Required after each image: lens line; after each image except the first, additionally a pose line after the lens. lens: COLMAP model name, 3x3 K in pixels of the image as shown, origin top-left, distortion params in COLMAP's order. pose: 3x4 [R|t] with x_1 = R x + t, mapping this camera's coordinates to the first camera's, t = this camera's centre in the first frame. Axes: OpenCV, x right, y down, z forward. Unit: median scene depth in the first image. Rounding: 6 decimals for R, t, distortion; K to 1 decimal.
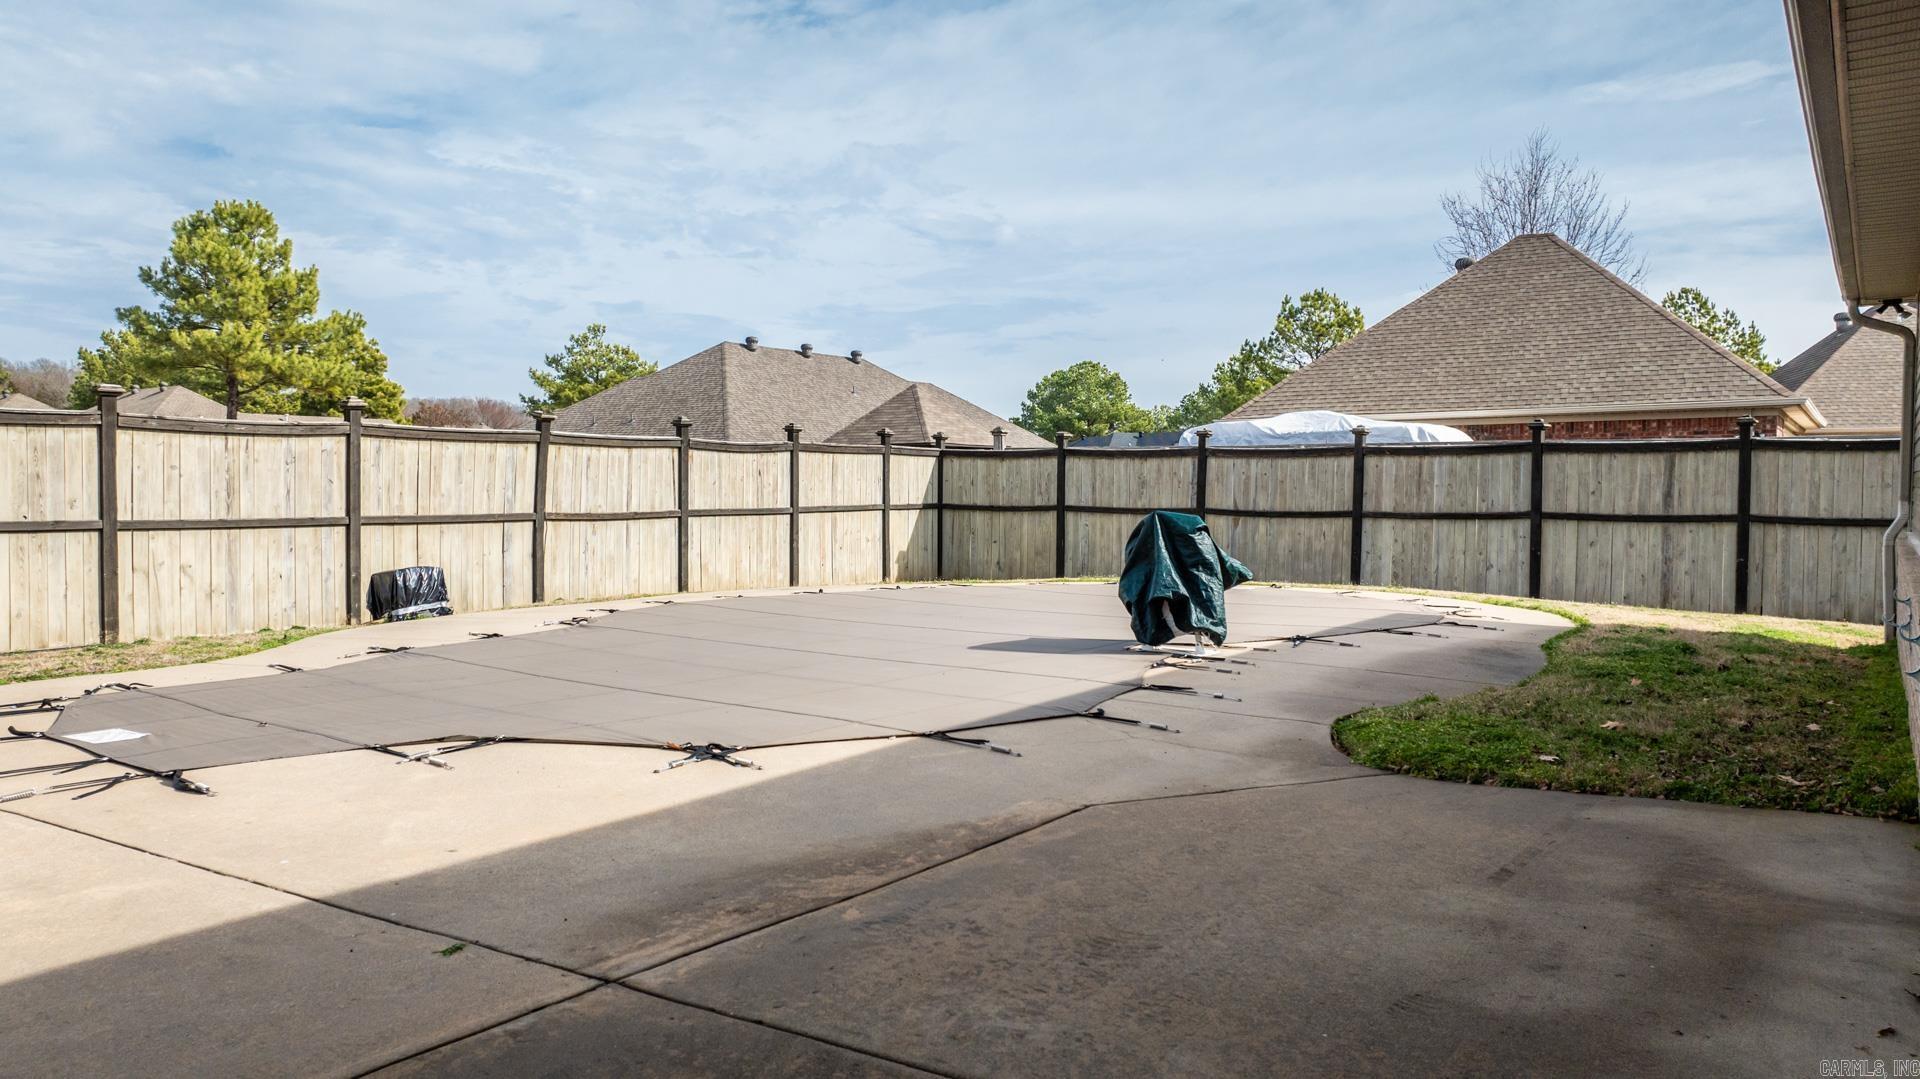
lens RADIAL K [[1356.7, 0, 952.1], [0, 1356.7, 539.5], [0, 0, 1]] dist [-0.017460, 0.003490]
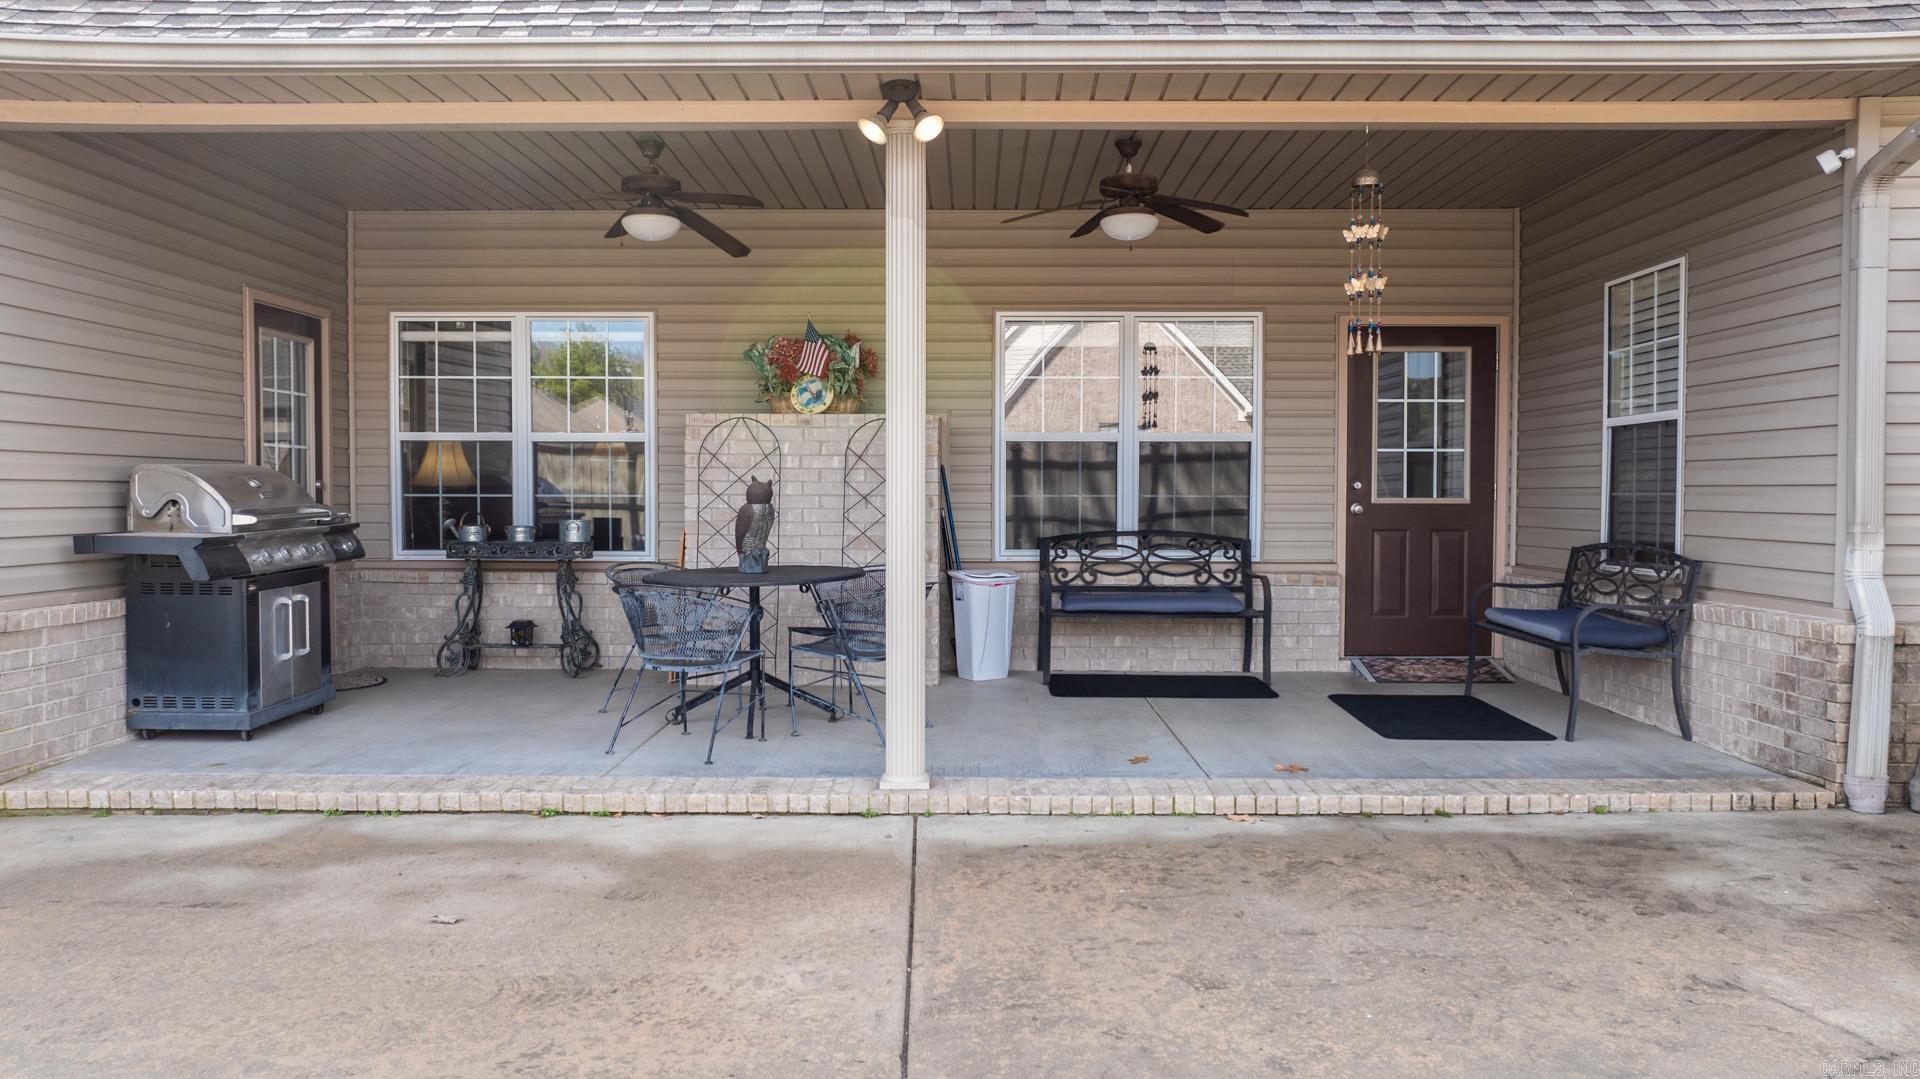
lens RADIAL K [[1356.7, 0, 952.1], [0, 1356.7, 539.5], [0, 0, 1]] dist [-0.017460, 0.003490]
pose [[-0.555798, -0.028077, 0.830843, -0.803886], [0.030932, 0.998039, 0.054419, -0.064631], [-0.830742, 0.055945, -0.553840, 1.225439]]
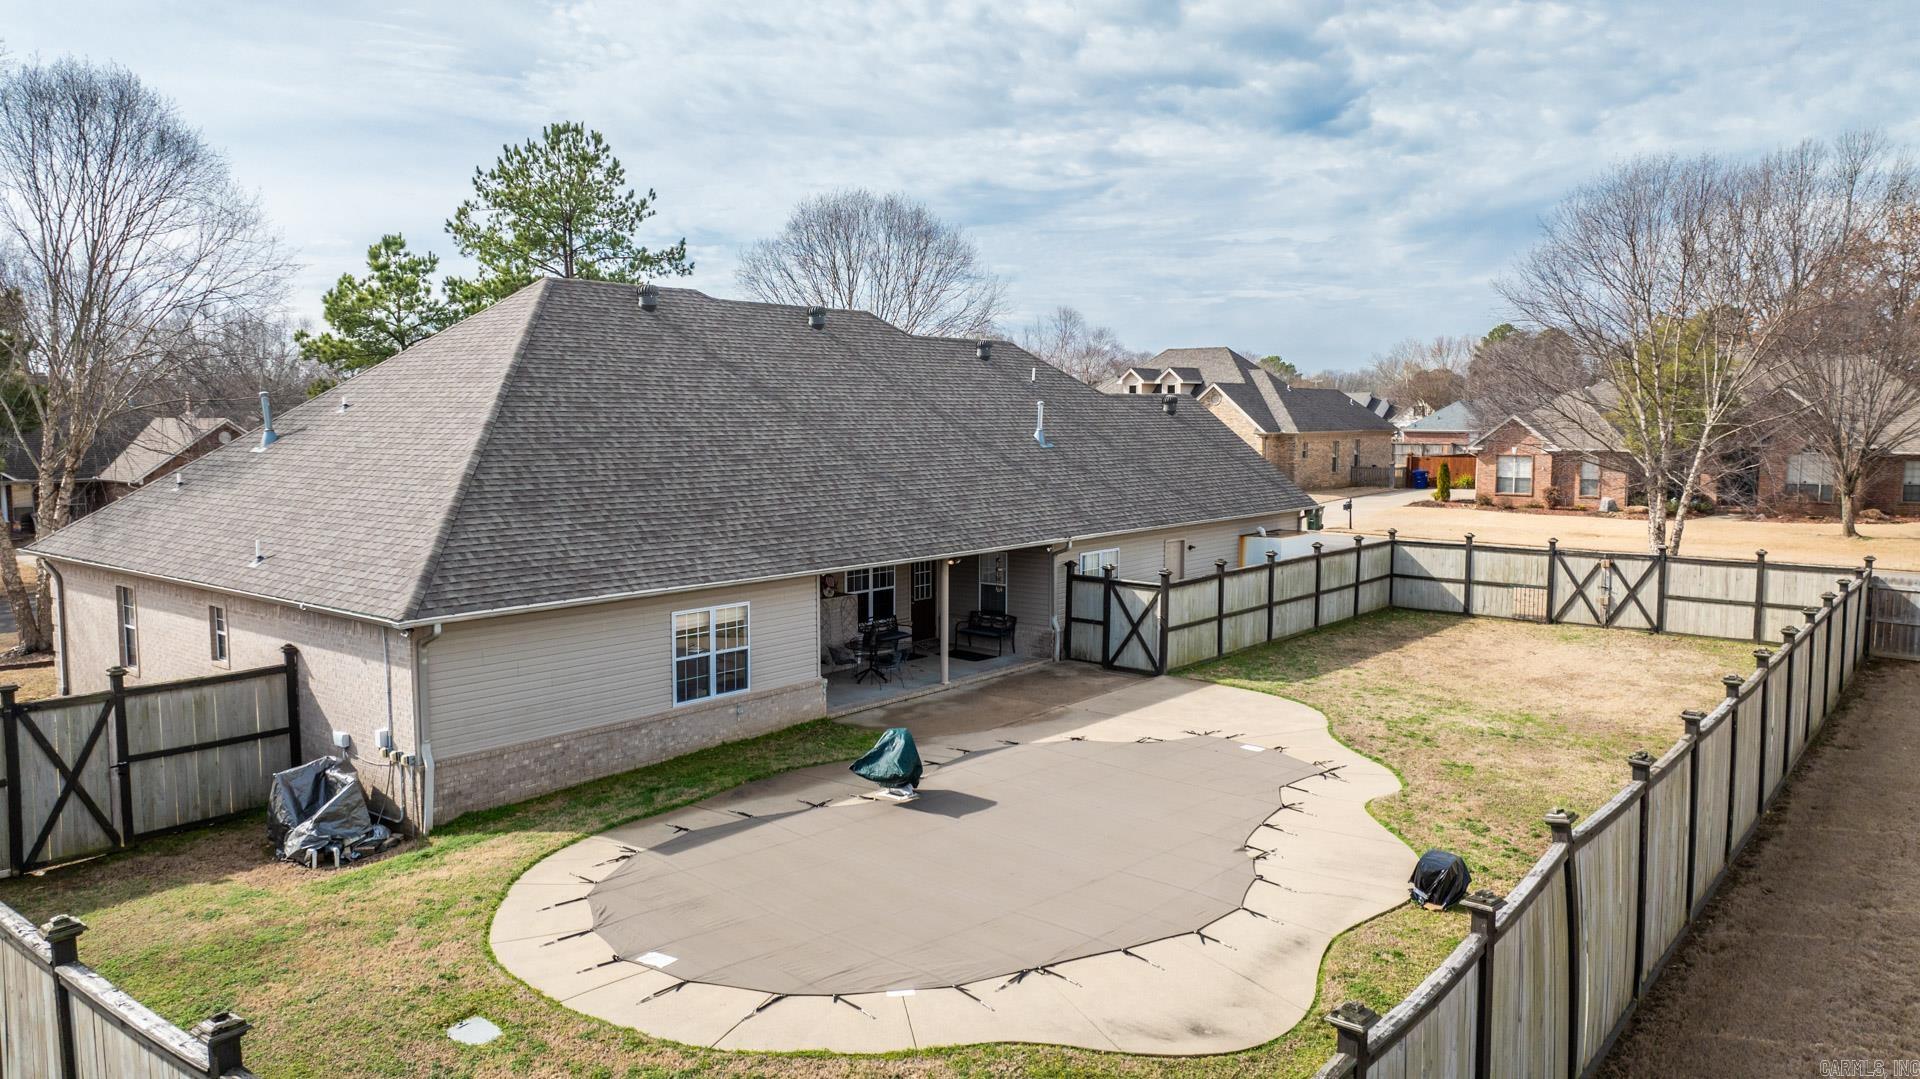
lens RADIAL K [[1356.7, 0, 952.1], [0, 1356.7, 539.5], [0, 0, 1]] dist [-0.017460, 0.003490]
pose [[-0.996733, -0.008321, 0.080336, -0.209910], [0.002430, 0.991139, 0.132808, -1.487132], [-0.080729, 0.132570, -0.987881, 7.682690]]
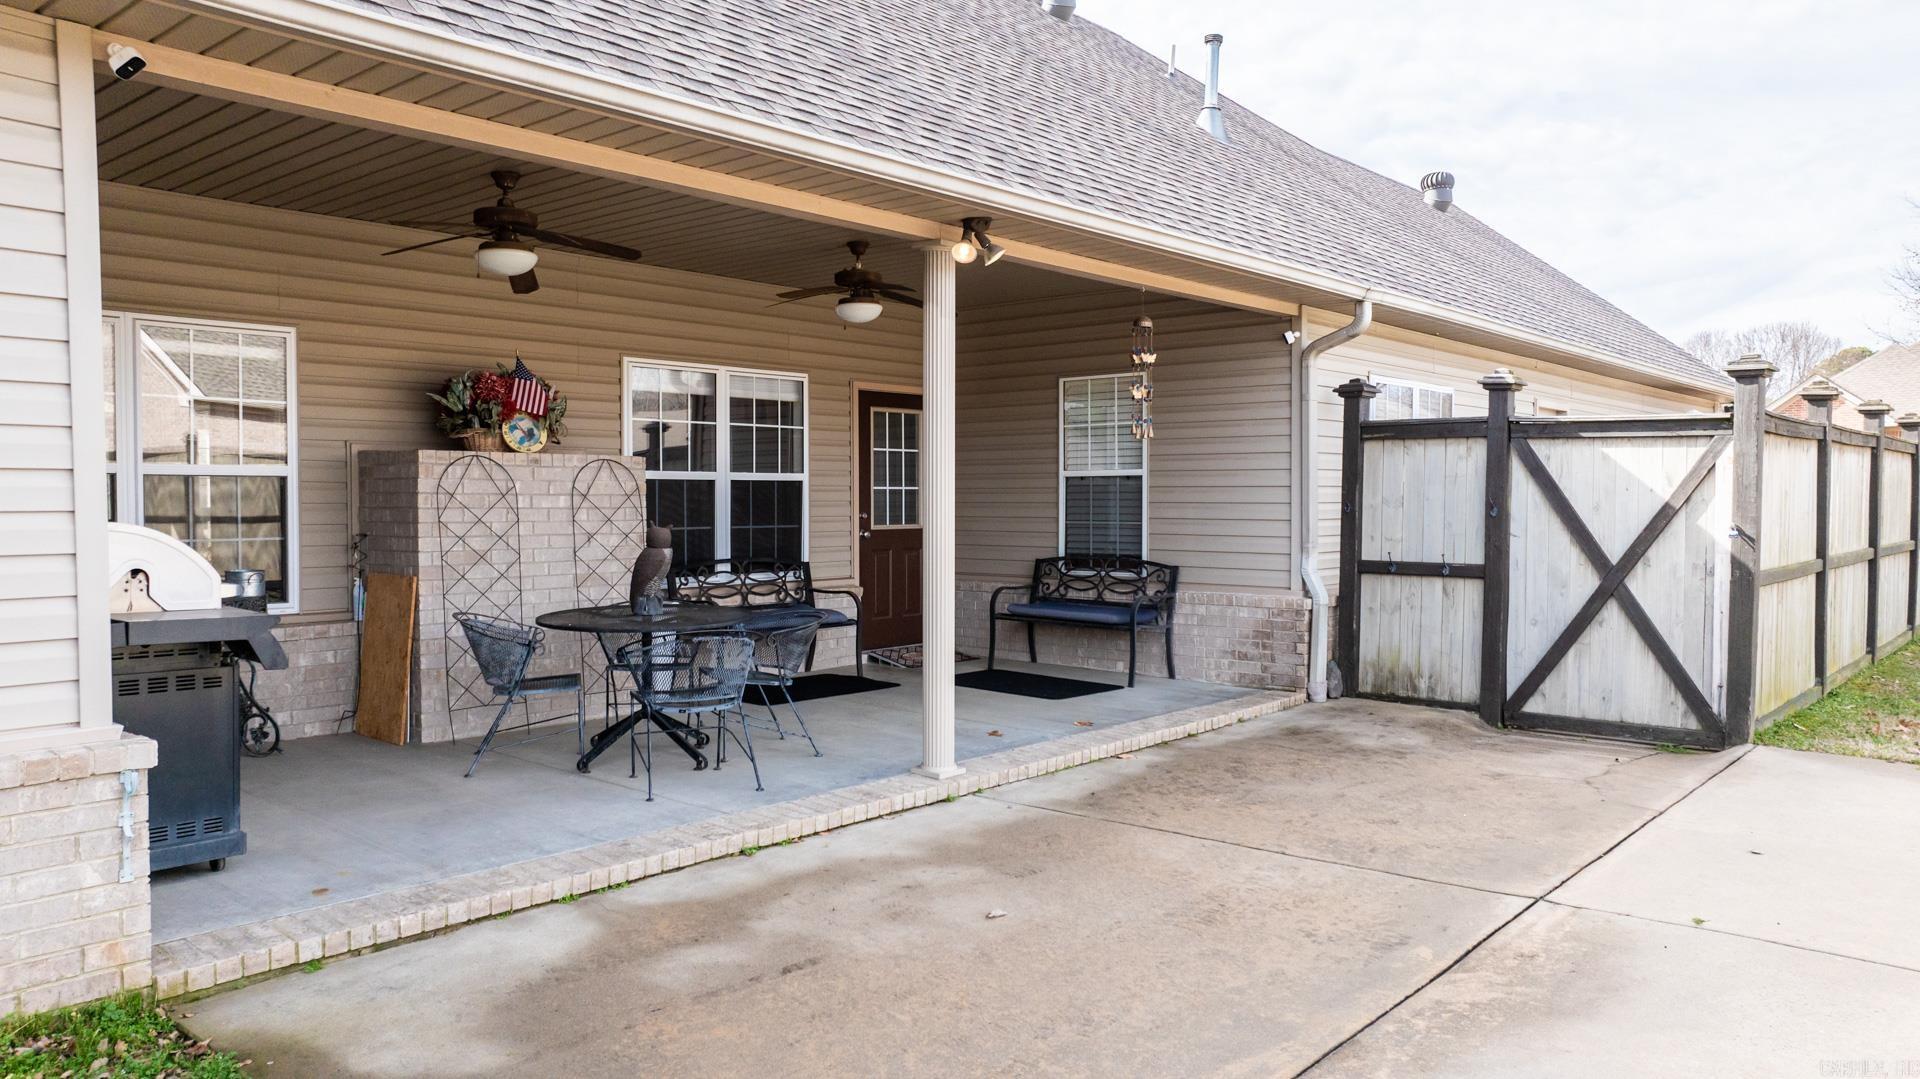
lens RADIAL K [[1356.7, 0, 952.1], [0, 1356.7, 539.5], [0, 0, 1]] dist [-0.017460, 0.003490]
pose [[-0.993686, -0.002309, 0.112172, 0.203591], [0.005621, 0.997509, 0.070320, -0.161585], [-0.112054, 0.070507, -0.991198, 2.234619]]
